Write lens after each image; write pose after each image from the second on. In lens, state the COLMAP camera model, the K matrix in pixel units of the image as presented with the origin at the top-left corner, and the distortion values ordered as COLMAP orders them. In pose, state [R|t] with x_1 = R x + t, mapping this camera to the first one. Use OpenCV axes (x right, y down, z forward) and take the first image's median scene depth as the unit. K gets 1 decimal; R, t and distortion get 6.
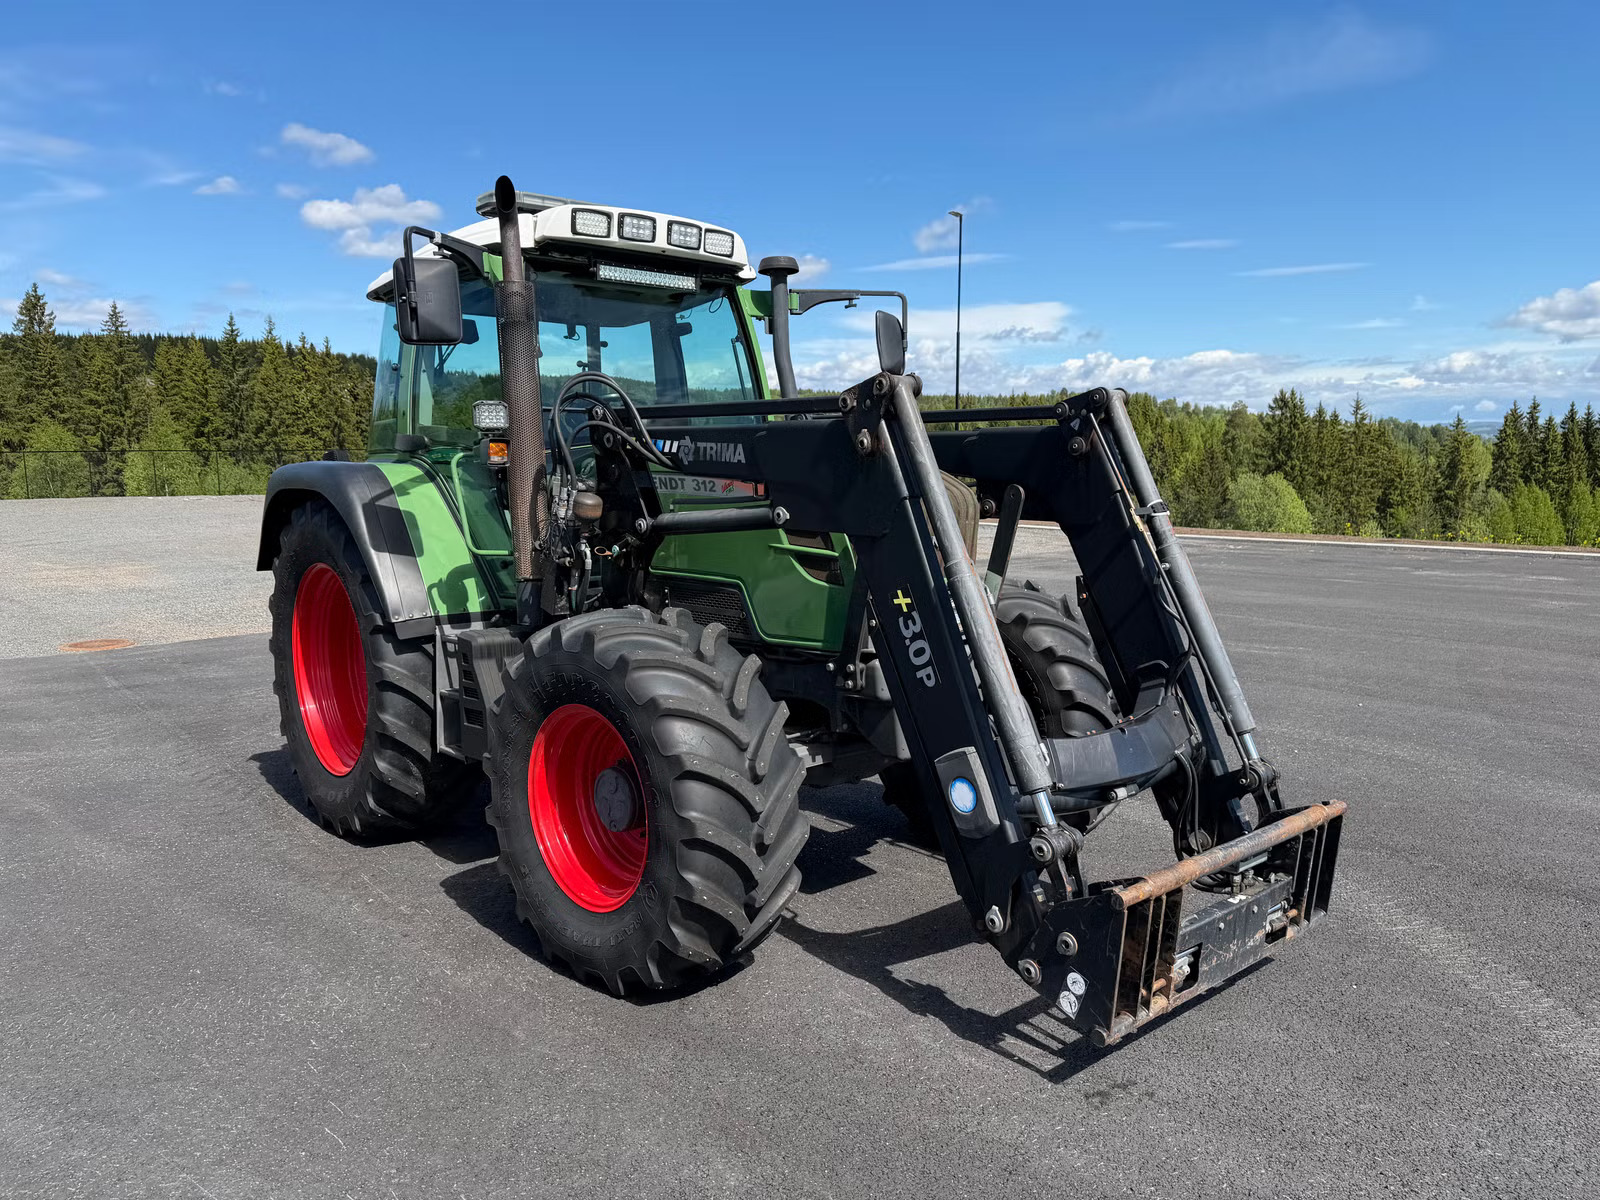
lens RADIAL K [[1132.0, 0, 798.8], [0, 1132.0, 605.9], [0, 0, 1]] dist [0.041743, -0.052645]
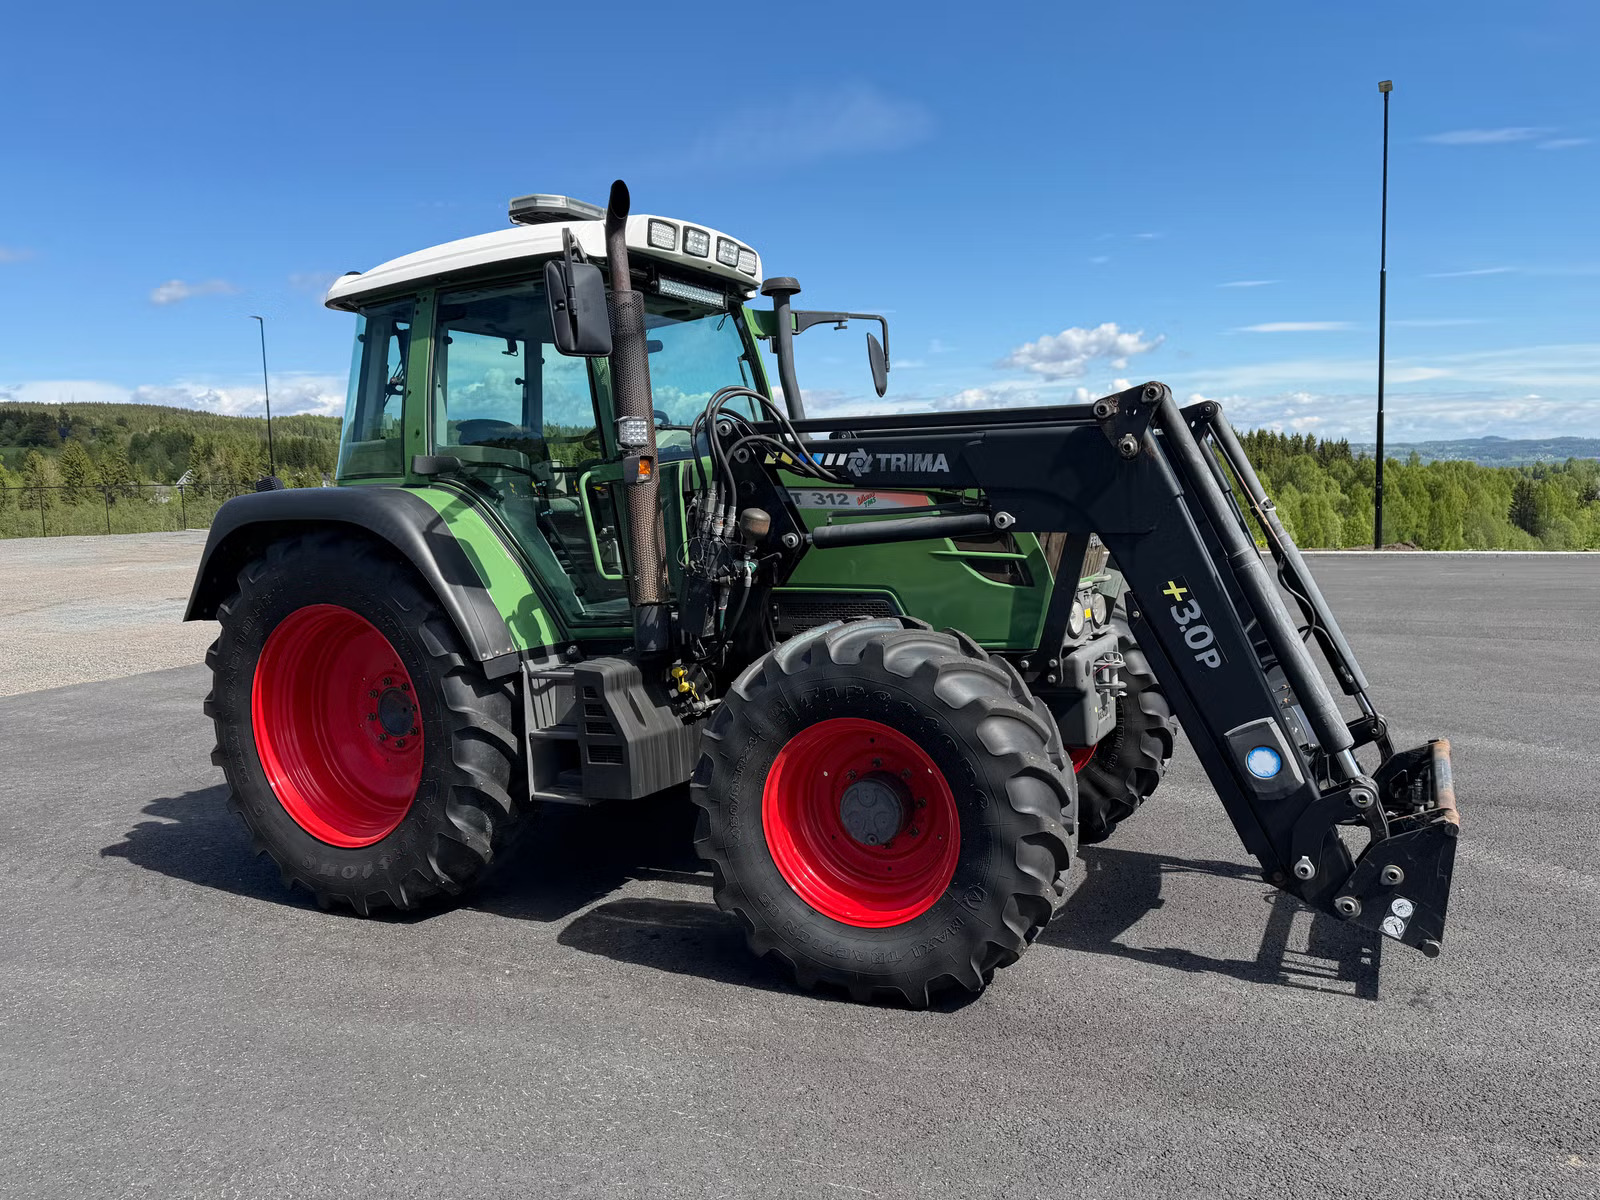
lens RADIAL K [[1132.0, 0, 788.9], [0, 1132.0, 593.1], [0, 0, 1]] dist [0.041743, -0.052645]
pose [[0.935200, -0.054884, 0.349840, -0.426040], [0.067908, 0.997377, -0.025061, -0.000245], [-0.347547, 0.047194, 0.936474, 0.067770]]
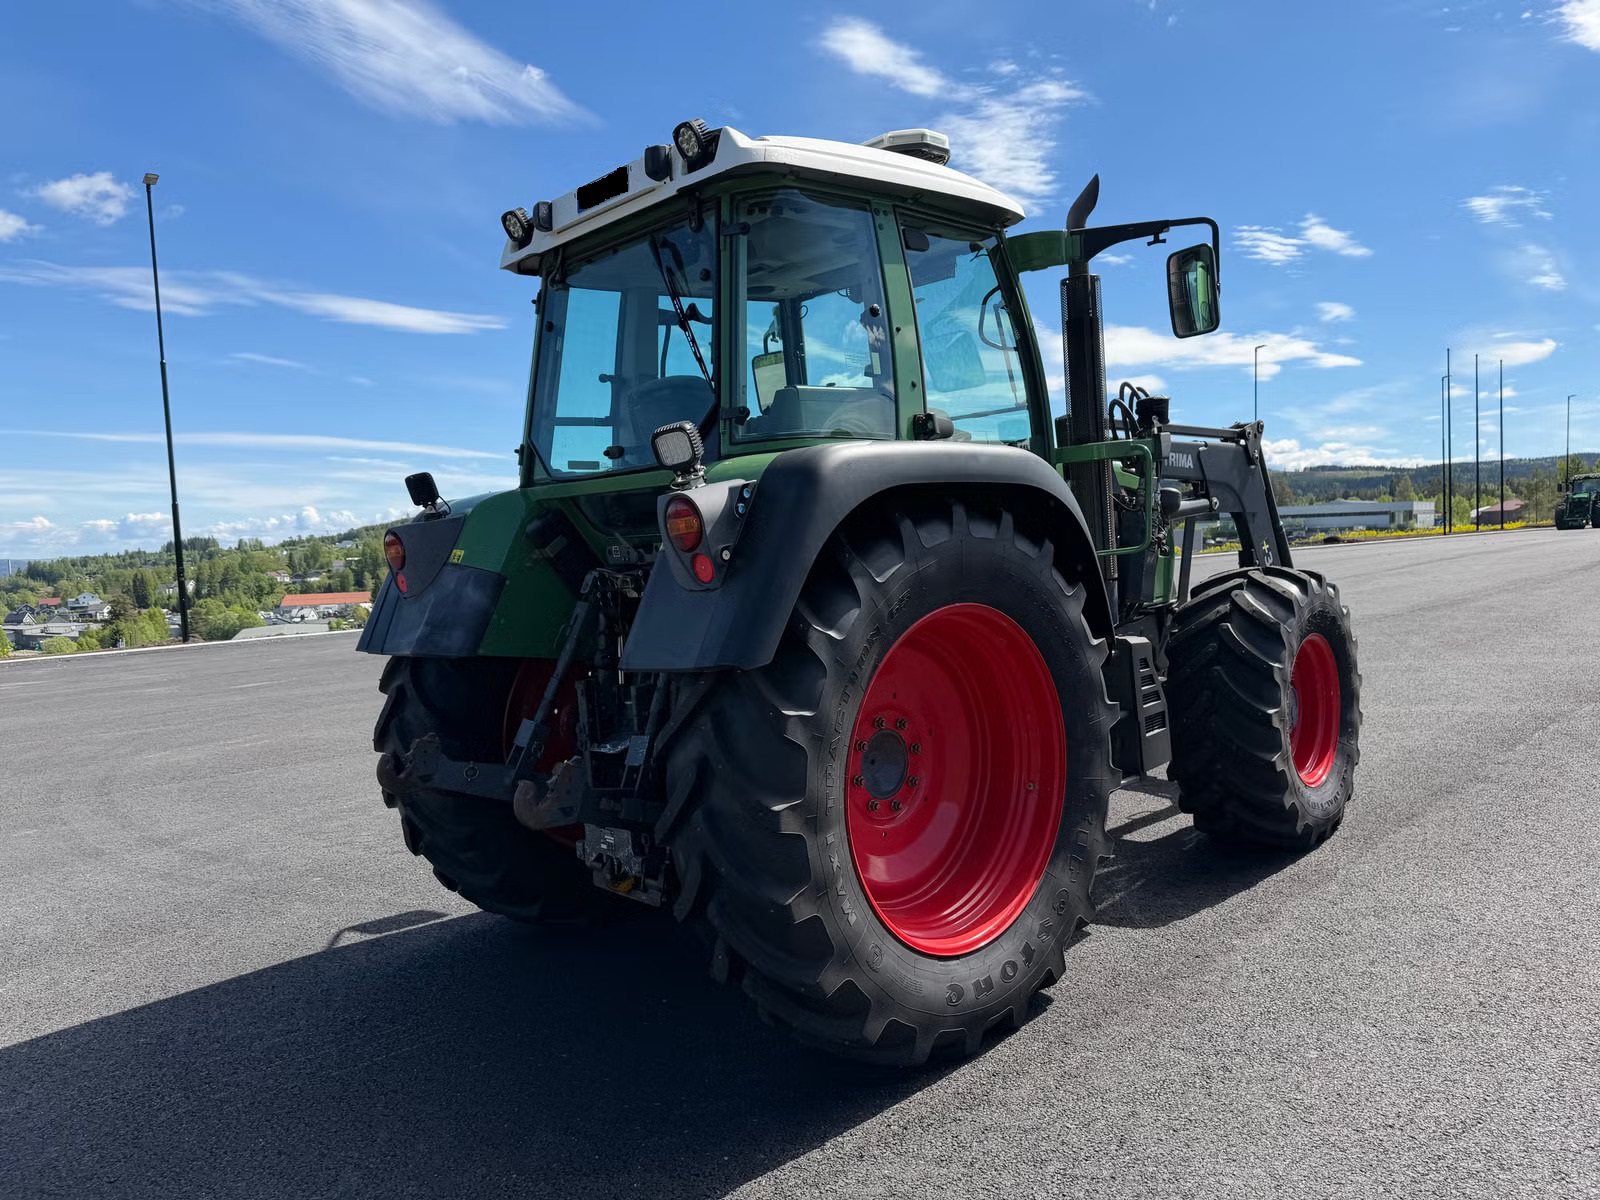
lens RADIAL K [[1132.0, 0, 800.0], [0, 1132.0, 606.6], [0, 0, 1]] dist [0.041743, -0.052645]
pose [[-0.055411, -0.047024, 0.997356, -1.117995], [0.172724, 0.983379, 0.055961, -0.093675], [-0.983410, 0.175368, -0.046368, 1.218005]]
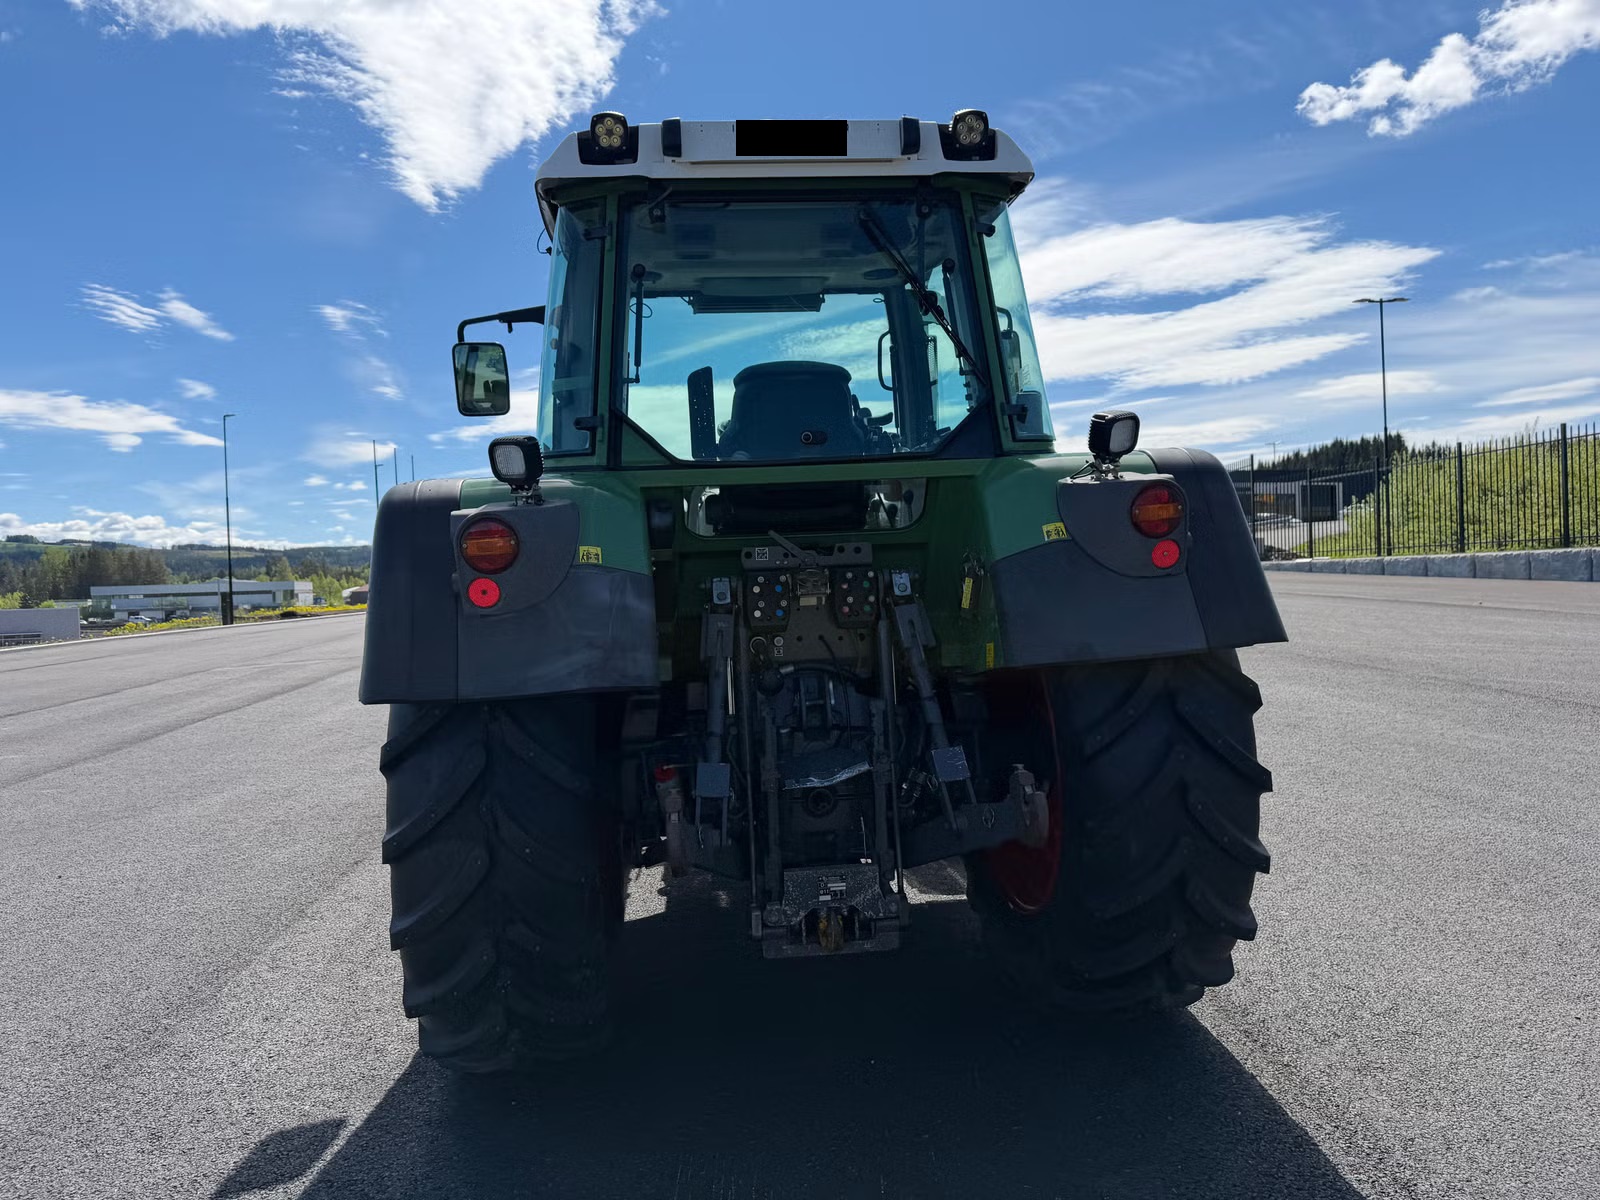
lens RADIAL K [[1132.0, 0, 798.4], [0, 1132.0, 601.9], [0, 0, 1]] dist [0.041743, -0.052645]
pose [[-0.827132, 0.027026, 0.561358, -0.709894], [0.118376, 0.984813, 0.127009, -0.164519], [-0.549400, 0.171505, -0.817769, 1.853286]]
